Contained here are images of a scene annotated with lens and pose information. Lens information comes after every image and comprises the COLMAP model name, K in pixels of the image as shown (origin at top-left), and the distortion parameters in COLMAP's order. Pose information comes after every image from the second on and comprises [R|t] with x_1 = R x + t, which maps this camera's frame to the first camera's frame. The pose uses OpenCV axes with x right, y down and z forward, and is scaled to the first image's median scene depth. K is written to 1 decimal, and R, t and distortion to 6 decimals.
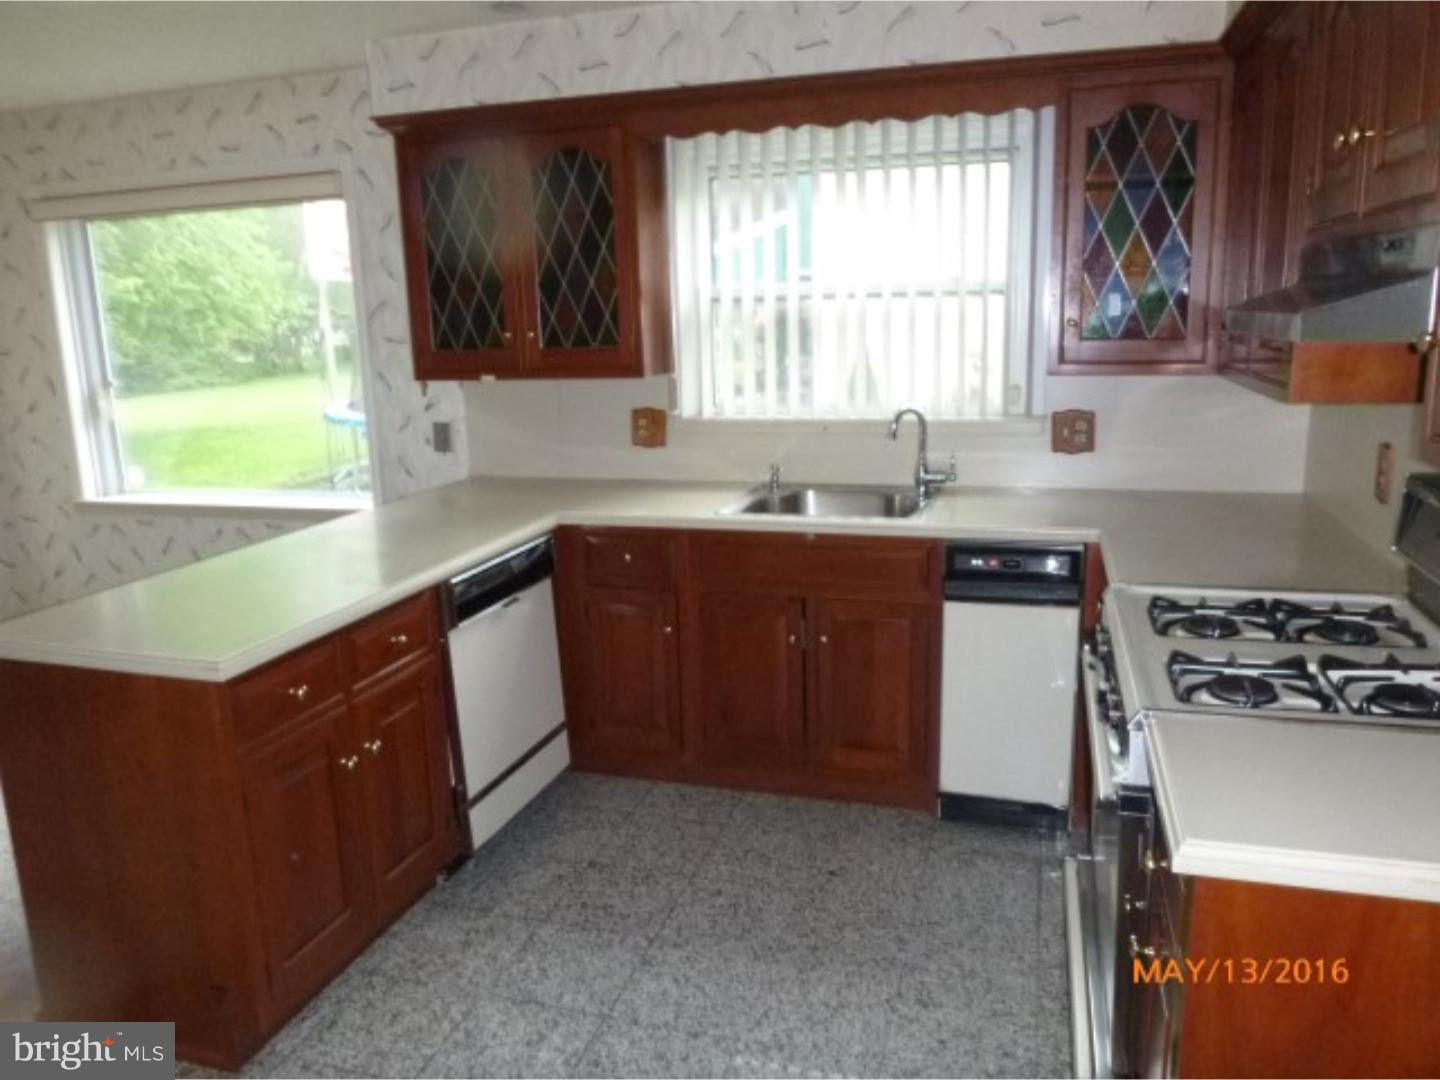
lens RADIAL K [[1049.8, 0, 713.8], [0, 1049.8, 541.9], [0, 0, 1]] dist [-0.032226, 0.004502]
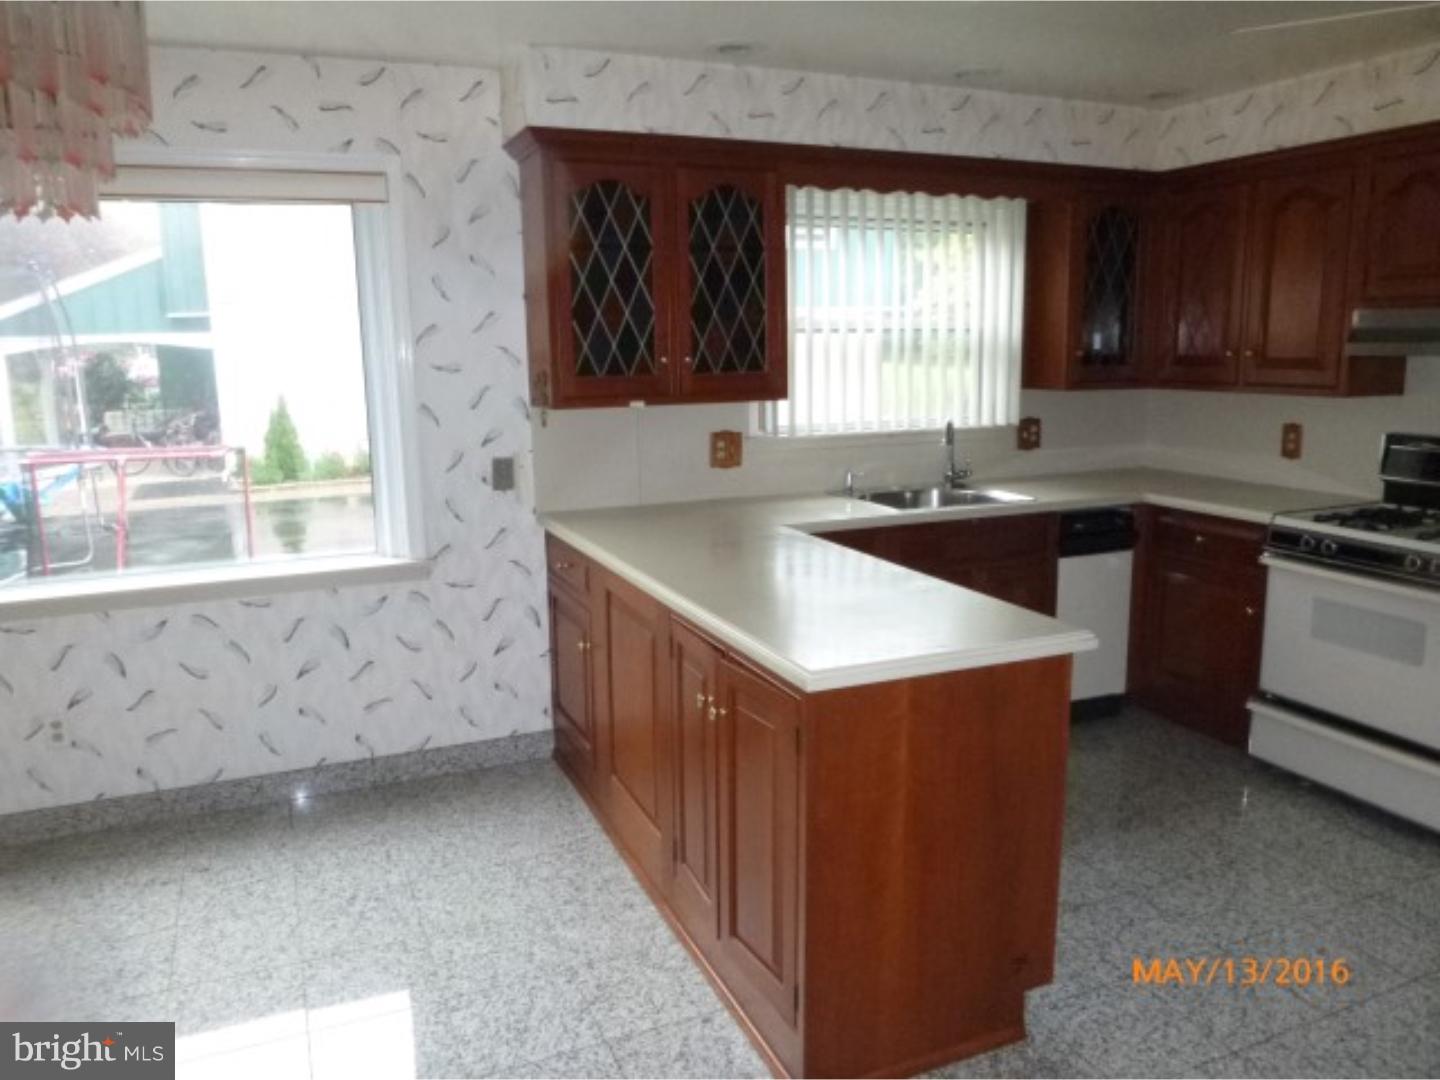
lens RADIAL K [[1049.8, 0, 712.5], [0, 1049.8, 534.7], [0, 0, 1]] dist [-0.032226, 0.004502]
pose [[0.761569, -0.098564, 0.640545, -0.804209], [0.135268, 0.990774, -0.008369, -0.016668], [-0.633810, 0.093019, 0.767875, 0.208584]]
